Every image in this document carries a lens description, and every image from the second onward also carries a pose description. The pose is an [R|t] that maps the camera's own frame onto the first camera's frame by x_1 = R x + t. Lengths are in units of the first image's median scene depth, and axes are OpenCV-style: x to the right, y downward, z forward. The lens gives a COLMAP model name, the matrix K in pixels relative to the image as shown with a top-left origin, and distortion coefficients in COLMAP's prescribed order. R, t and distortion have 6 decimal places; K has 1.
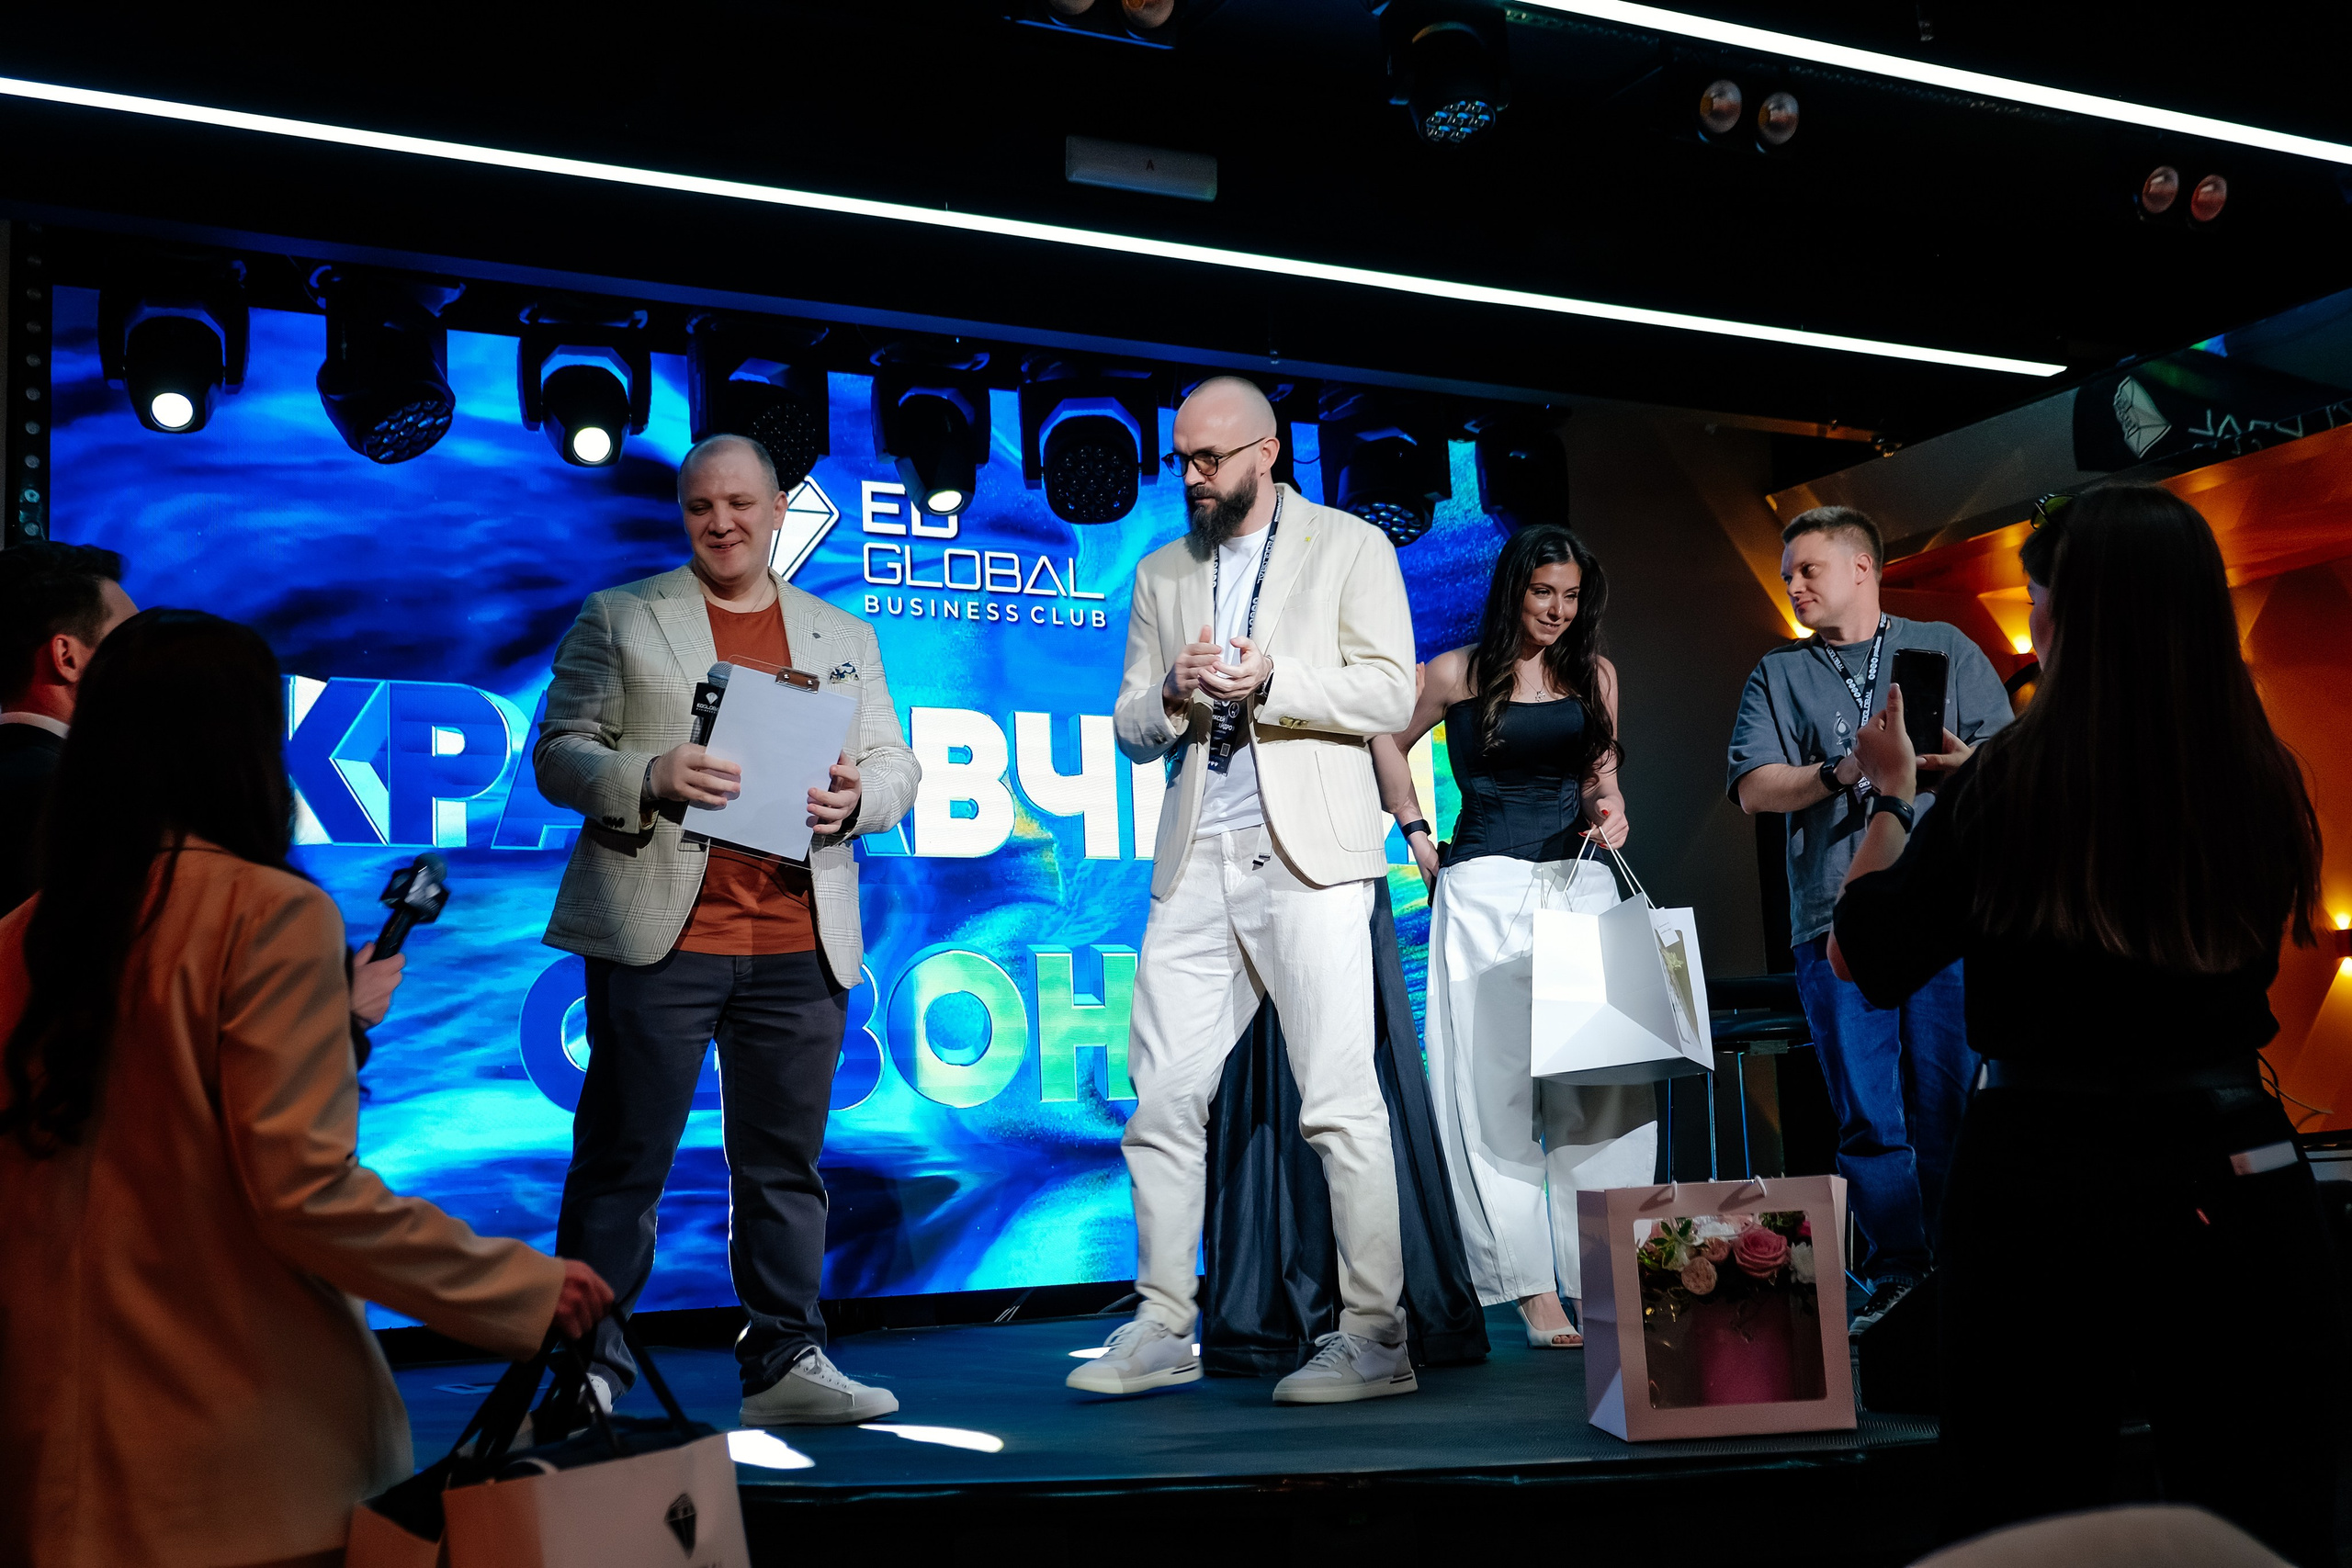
lens RADIAL K [[2838.0, 0, 1176.0], [0, 2838.0, 784.0], [0, 0, 1]] dist [0.001137, 0.379066]
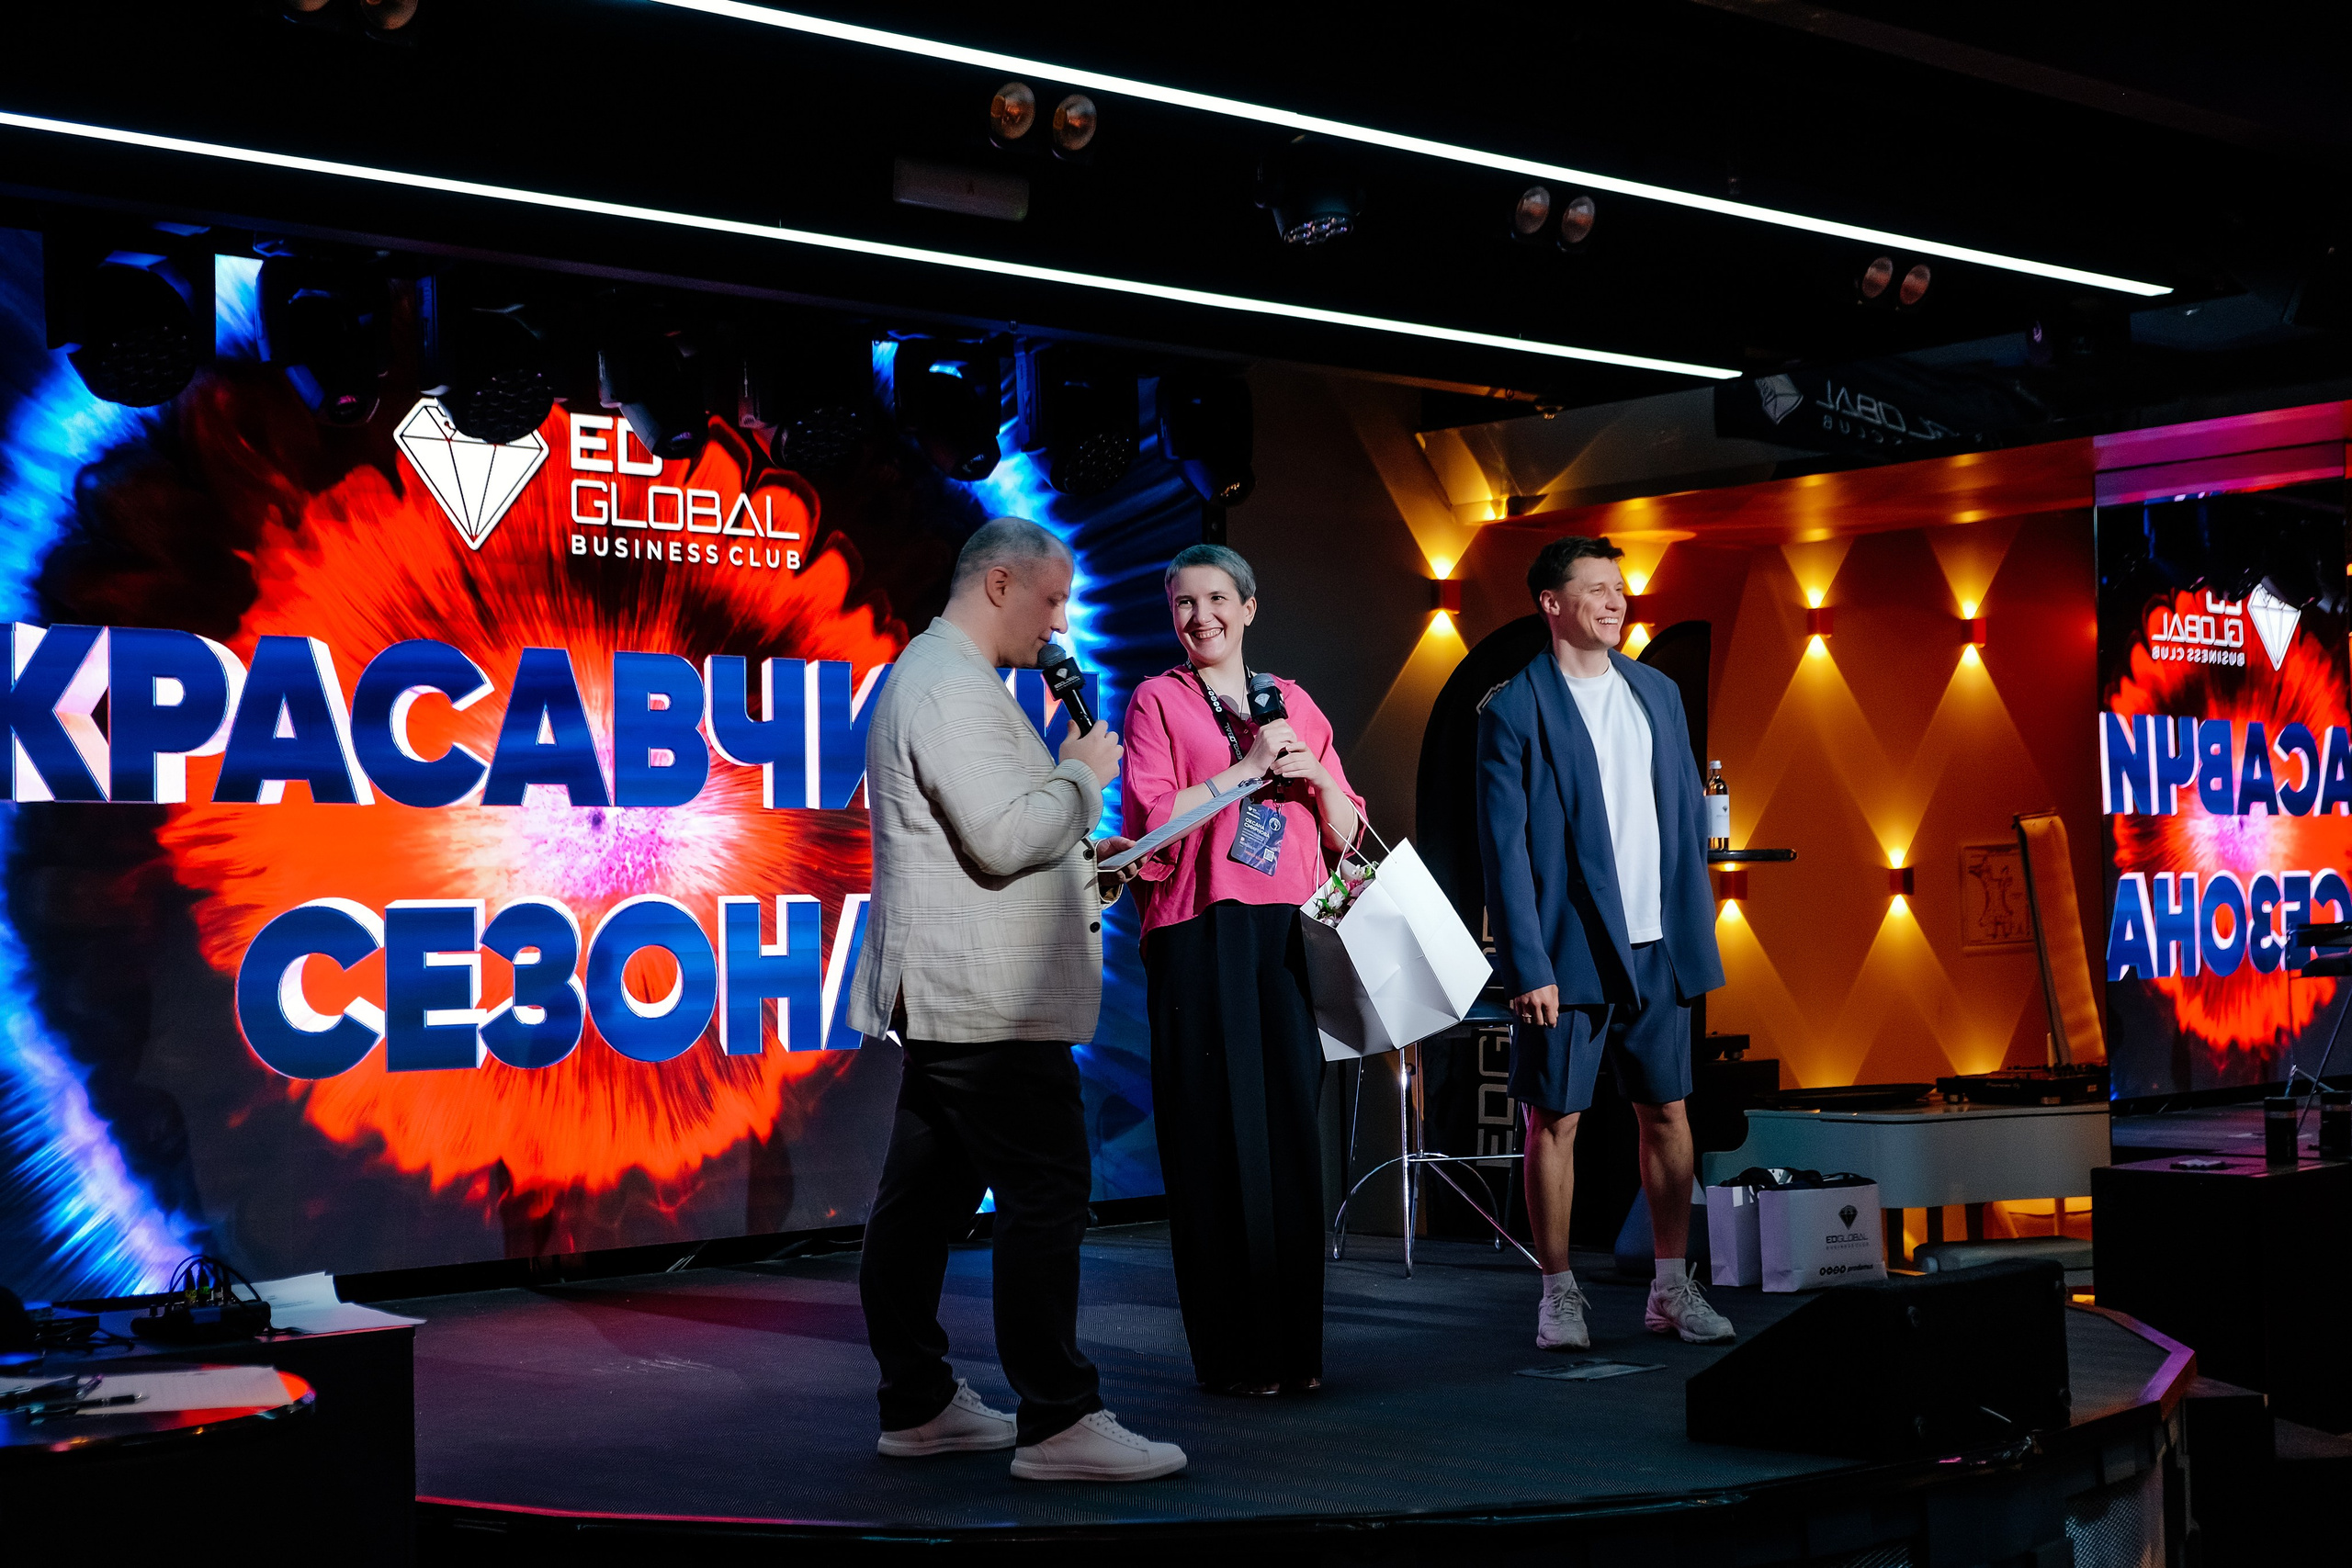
lens RADIAL K [[3603.8, 0, 1176.0], [0, 3603.8, 784.0], [0, 0, 1]] dist [0.106391, -0.019206]
pose [[0.970450, 0.037973, 0.238298, -0.198347], [-0.061491, 0.993854, 0.092048, -0.107340], [-0.233338, -0.103981, 0.966820, -0.243881]]
